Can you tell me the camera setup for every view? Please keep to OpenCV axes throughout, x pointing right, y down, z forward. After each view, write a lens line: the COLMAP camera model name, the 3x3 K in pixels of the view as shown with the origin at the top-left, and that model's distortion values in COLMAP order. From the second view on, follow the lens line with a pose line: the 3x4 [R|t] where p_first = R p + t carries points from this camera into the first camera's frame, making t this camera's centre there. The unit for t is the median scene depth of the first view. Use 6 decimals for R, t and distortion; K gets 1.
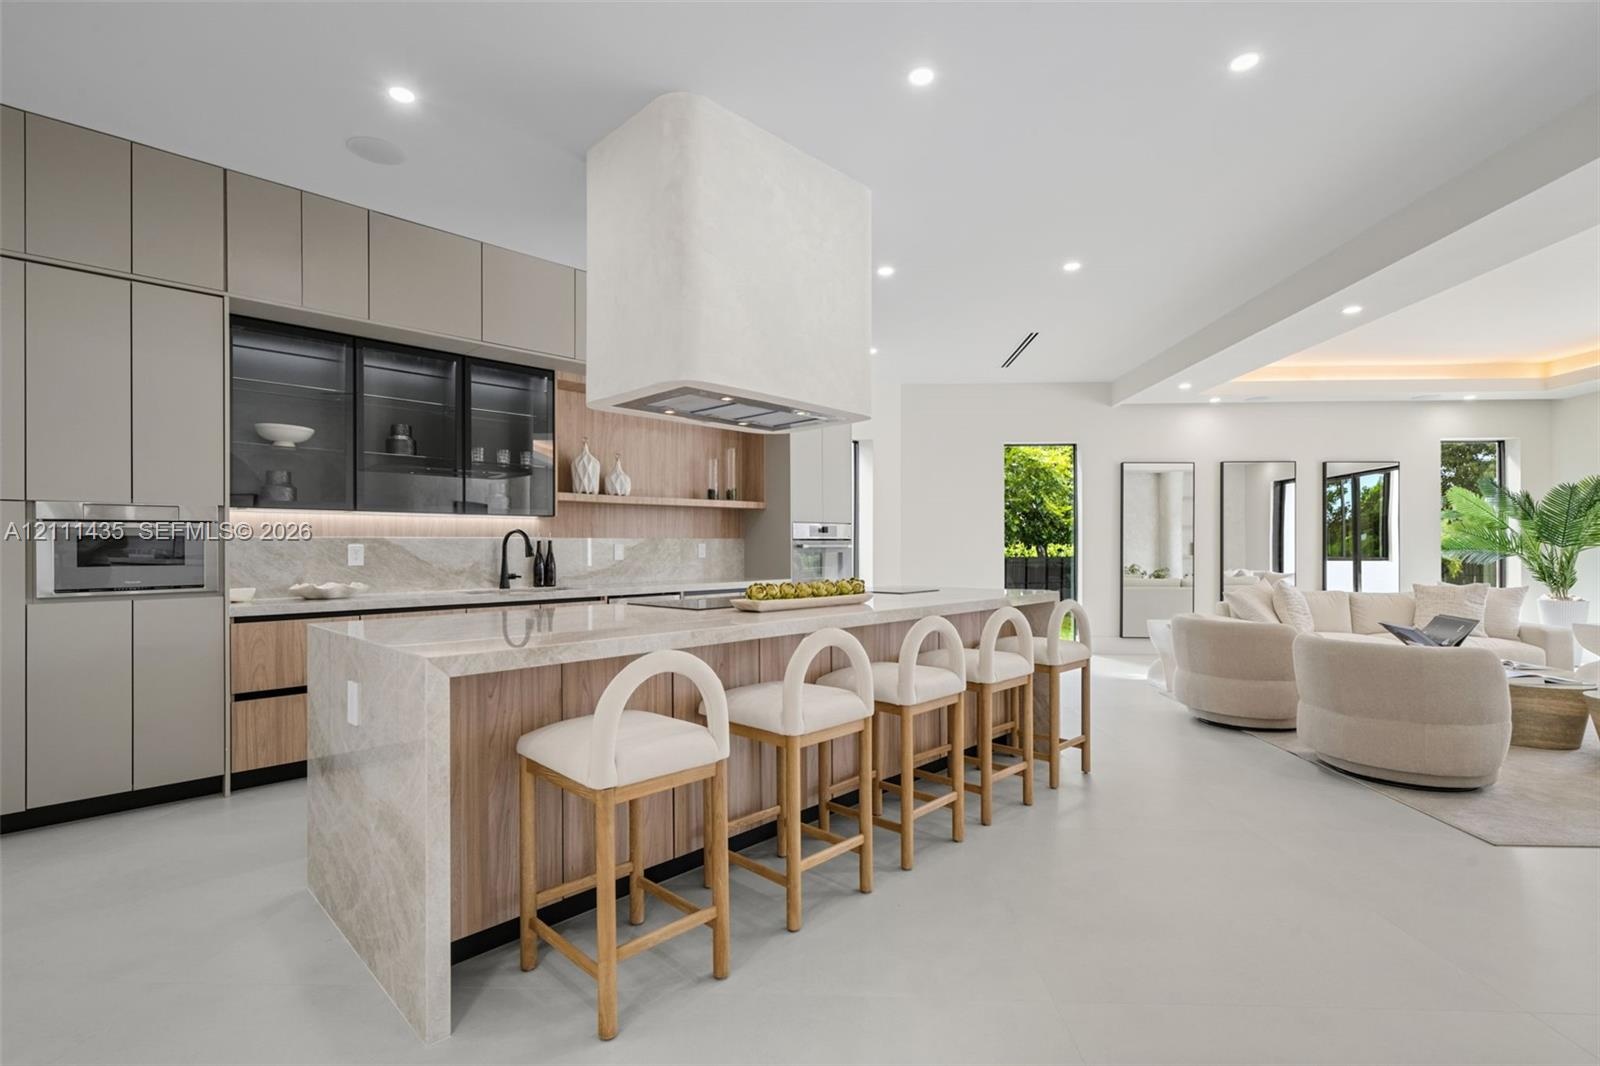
lens RADIAL K [[738.7, 0, 798.8], [0, 738.7, 542.8], [0, 0, 1]] dist [-0.001303, 0.000618]
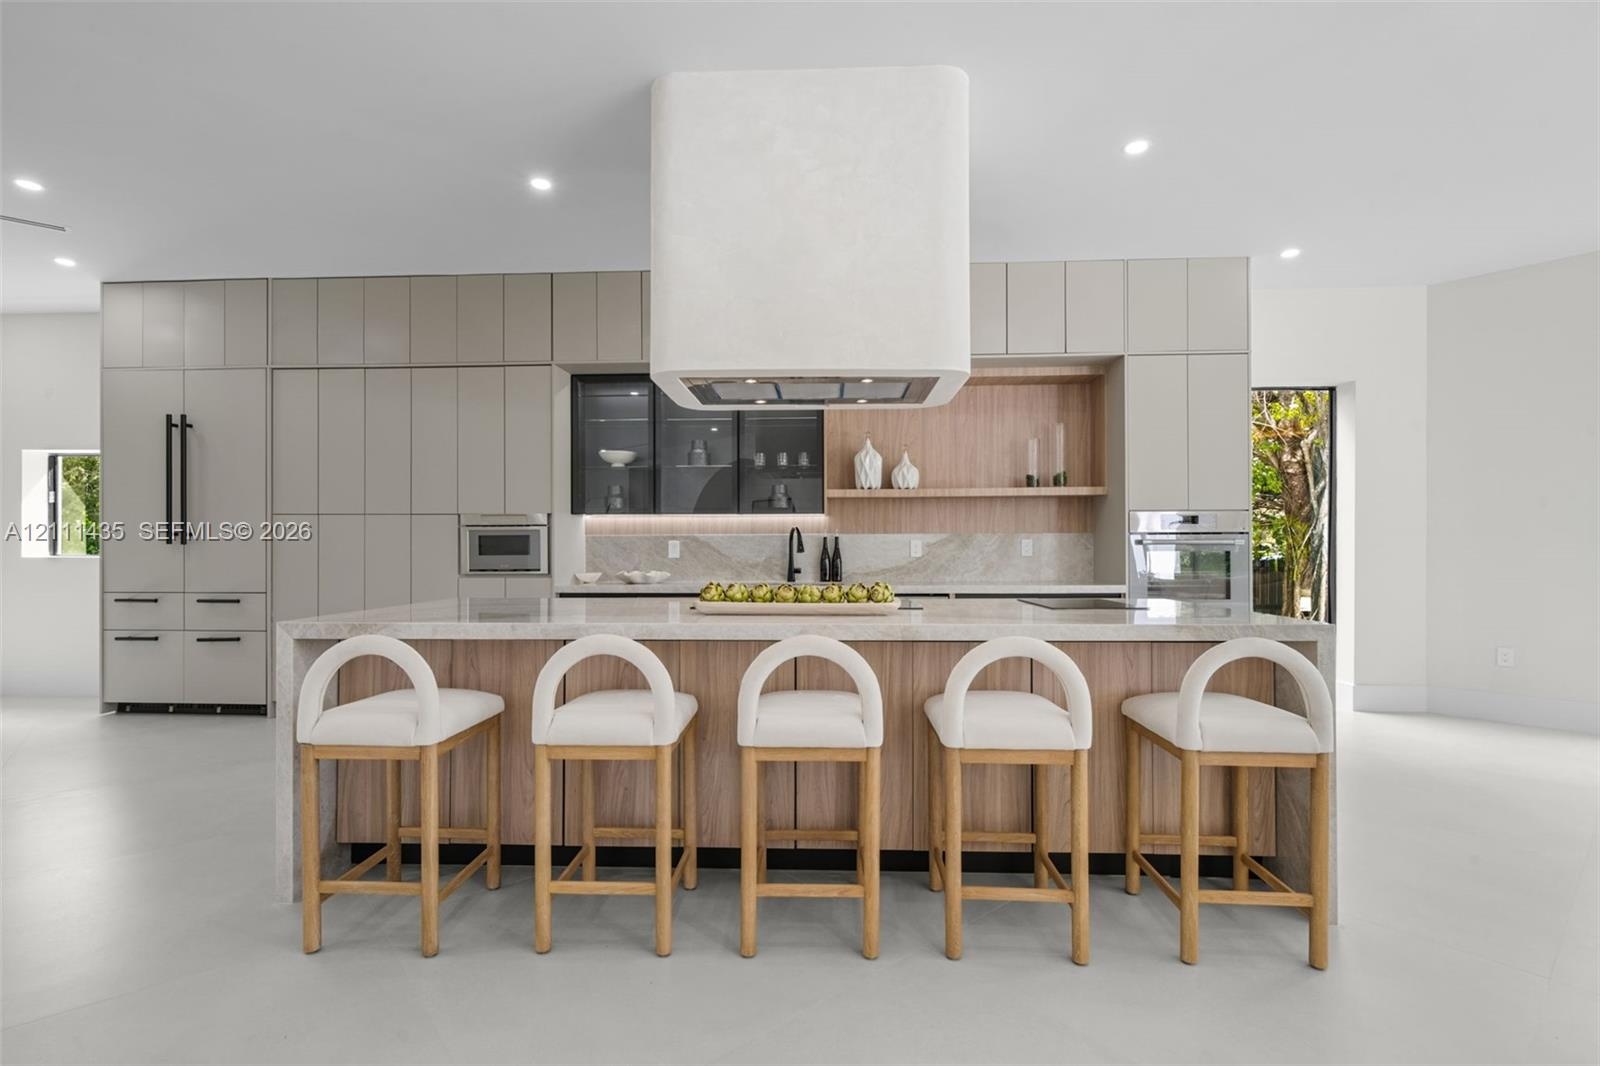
lens RADIAL K [[738.7, 0, 797.5], [0, 738.7, 548.4], [0, 0, 1]] dist [-0.001303, 0.000618]
pose [[0.666053, 0.004224, -0.745893, 0.404763], [0.003554, 0.999955, 0.008837, 0.003960], [0.745896, -0.008537, 0.666008, 0.284161]]
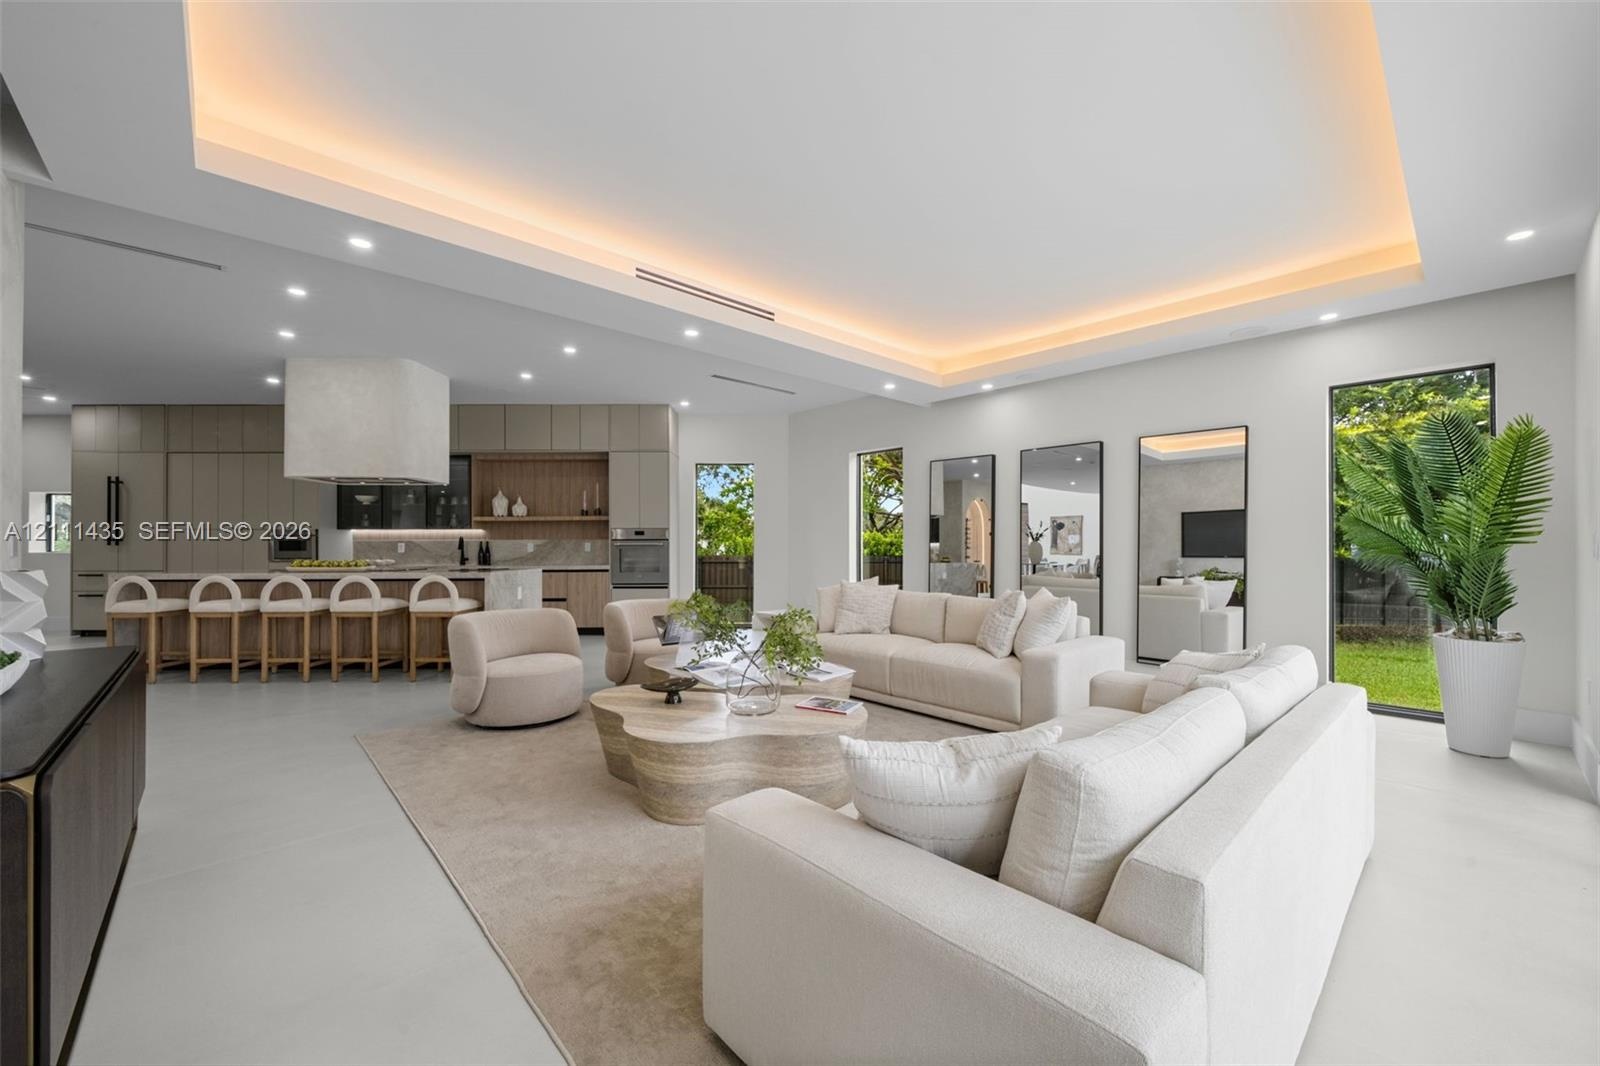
lens RADIAL K [[613.4, 0, 798.5], [0, 613.4, 548.5], [0, 0, 1]] dist [-0.008361, 0.000414]
pose [[0.717617, 0.002664, -0.696433, 1.417977], [0.003556, 0.999966, 0.007488, 0.006860], [0.696429, -0.007850, 0.717583, 0.426650]]
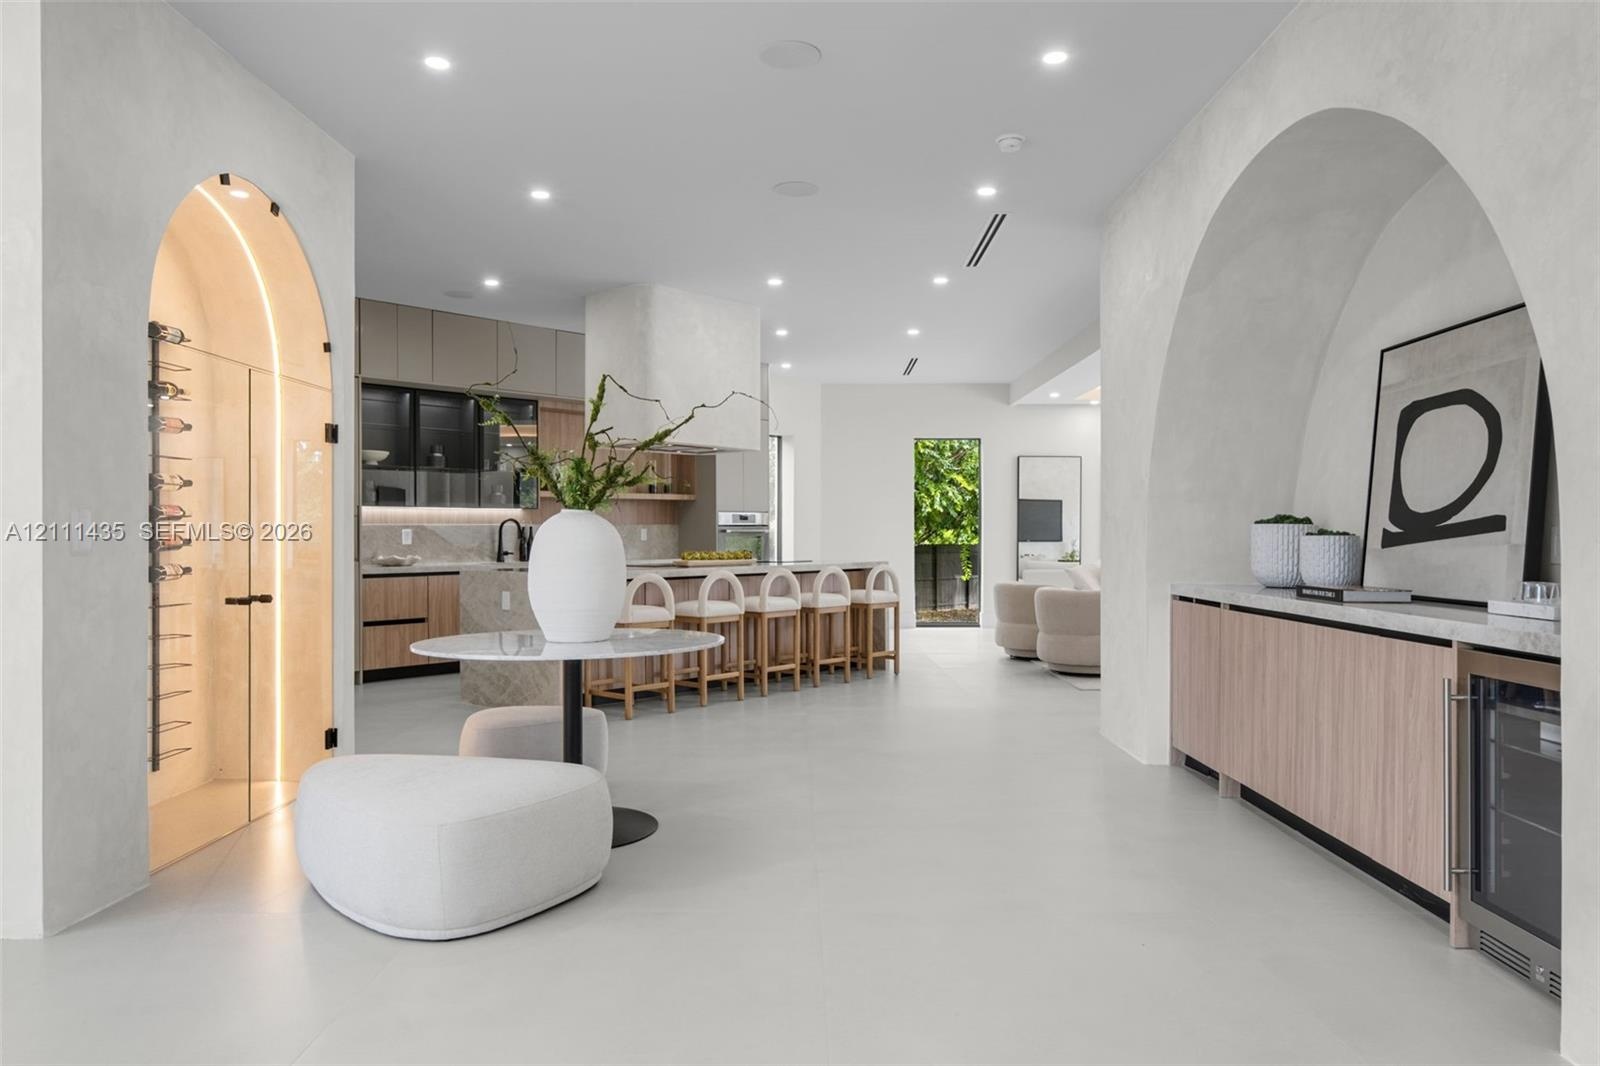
lens RADIAL K [[1076.6, 0, 802.4], [0, 1076.6, 530.3], [0, 0, 1]] dist [-0.007015, -0.008320]
pose [[0.998989, 0.000503, 0.044950, 0.062908], [-0.000644, 0.999995, 0.003133, -0.002819], [-0.044948, -0.003159, 0.998984, -0.970879]]
